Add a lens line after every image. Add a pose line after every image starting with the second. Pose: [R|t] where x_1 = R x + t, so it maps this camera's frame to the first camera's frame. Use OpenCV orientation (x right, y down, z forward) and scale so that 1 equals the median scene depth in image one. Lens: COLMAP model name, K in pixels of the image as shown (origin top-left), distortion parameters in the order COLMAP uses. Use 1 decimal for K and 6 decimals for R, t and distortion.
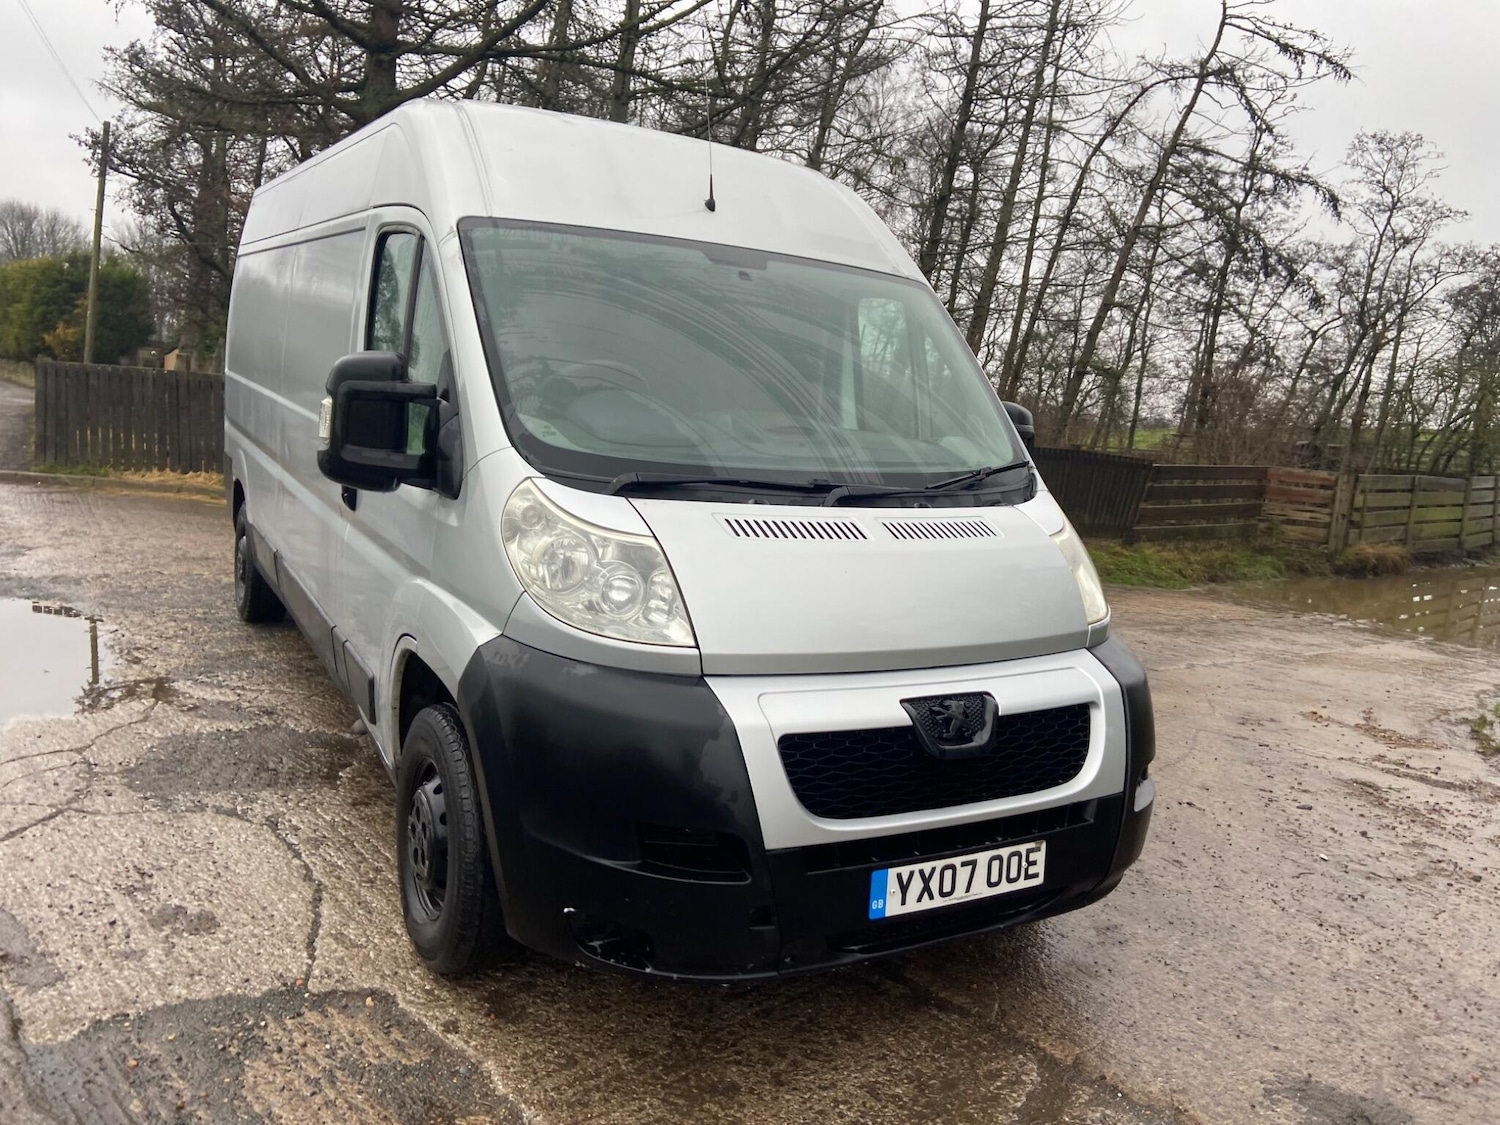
lens RADIAL K [[1128.8, 0, 753.1], [0, 1128.8, 547.5], [0, 0, 1]] dist [0.115393, -0.139997]
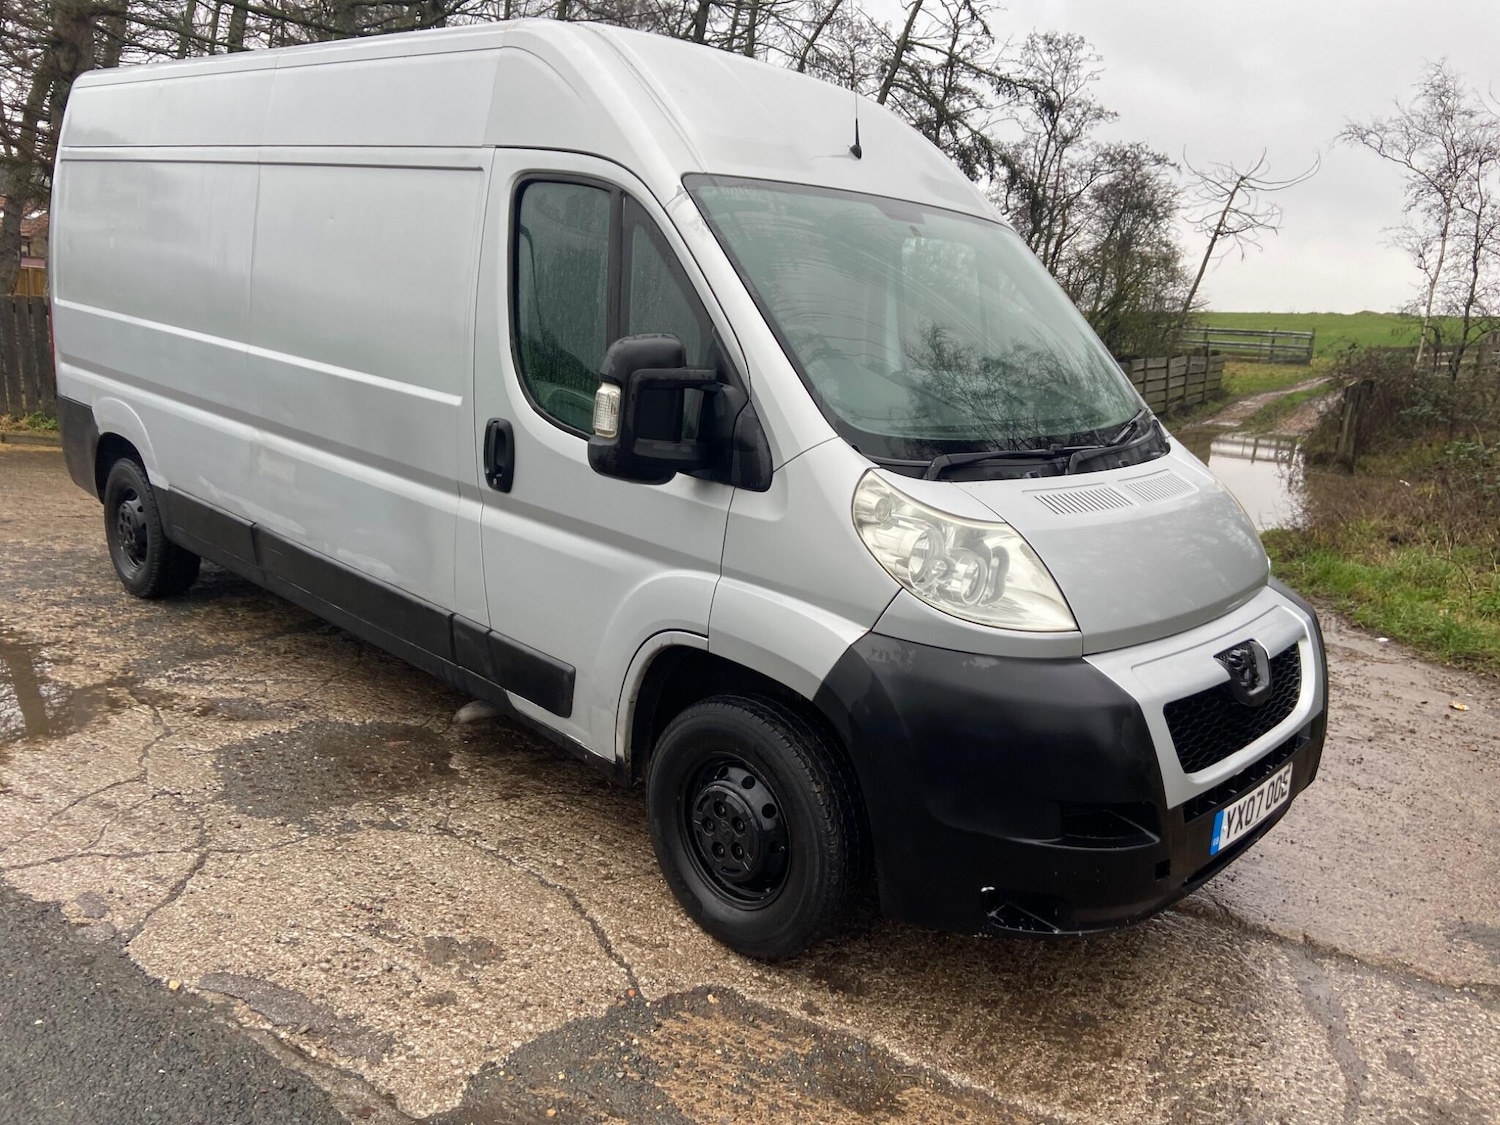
lens RADIAL K [[1128.8, 0, 751.9], [0, 1128.8, 576.7], [0, 0, 1]] dist [0.115393, -0.139997]
pose [[0.955637, -0.081179, 0.283139, -0.568301], [0.046021, 0.990616, 0.128692, -0.098167], [-0.290929, -0.109952, 0.950406, 0.089649]]
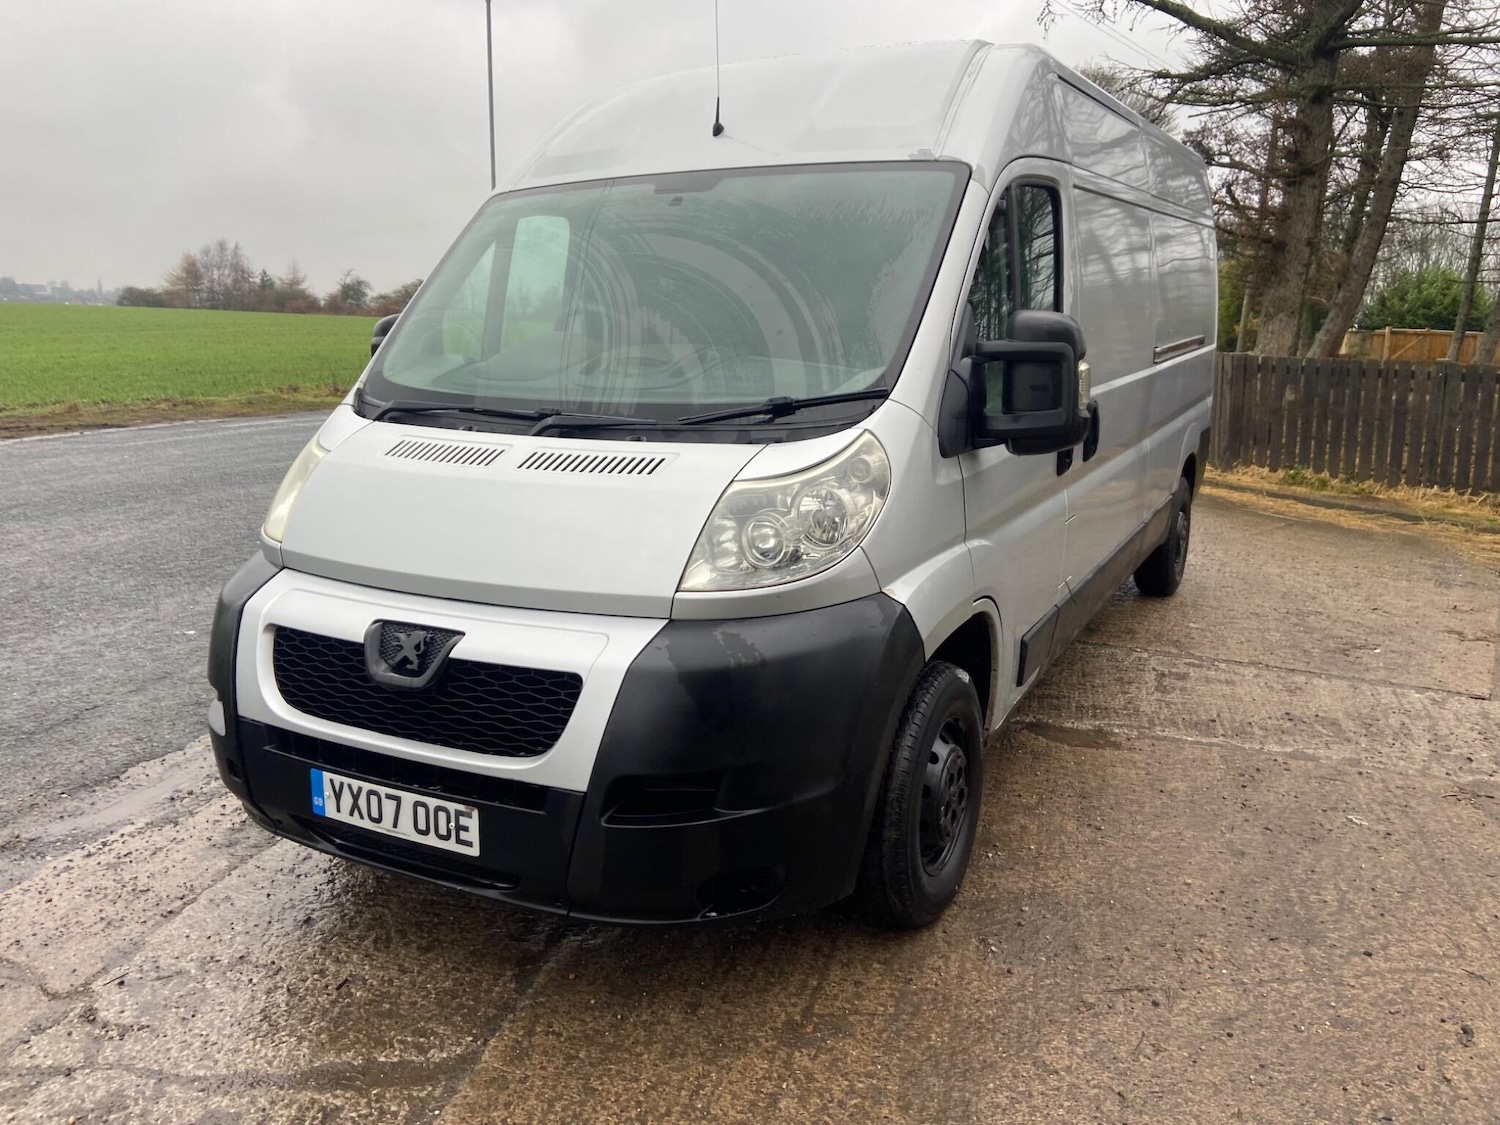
lens RADIAL K [[1128.8, 0, 752.1], [0, 1128.8, 545.0], [0, 0, 1]] dist [0.115393, -0.139997]
pose [[0.520291, 0.090565, -0.849173, 1.102786], [-0.078504, 0.995223, 0.058042, -0.015024], [0.850373, 0.036465, 0.524915, 0.713026]]
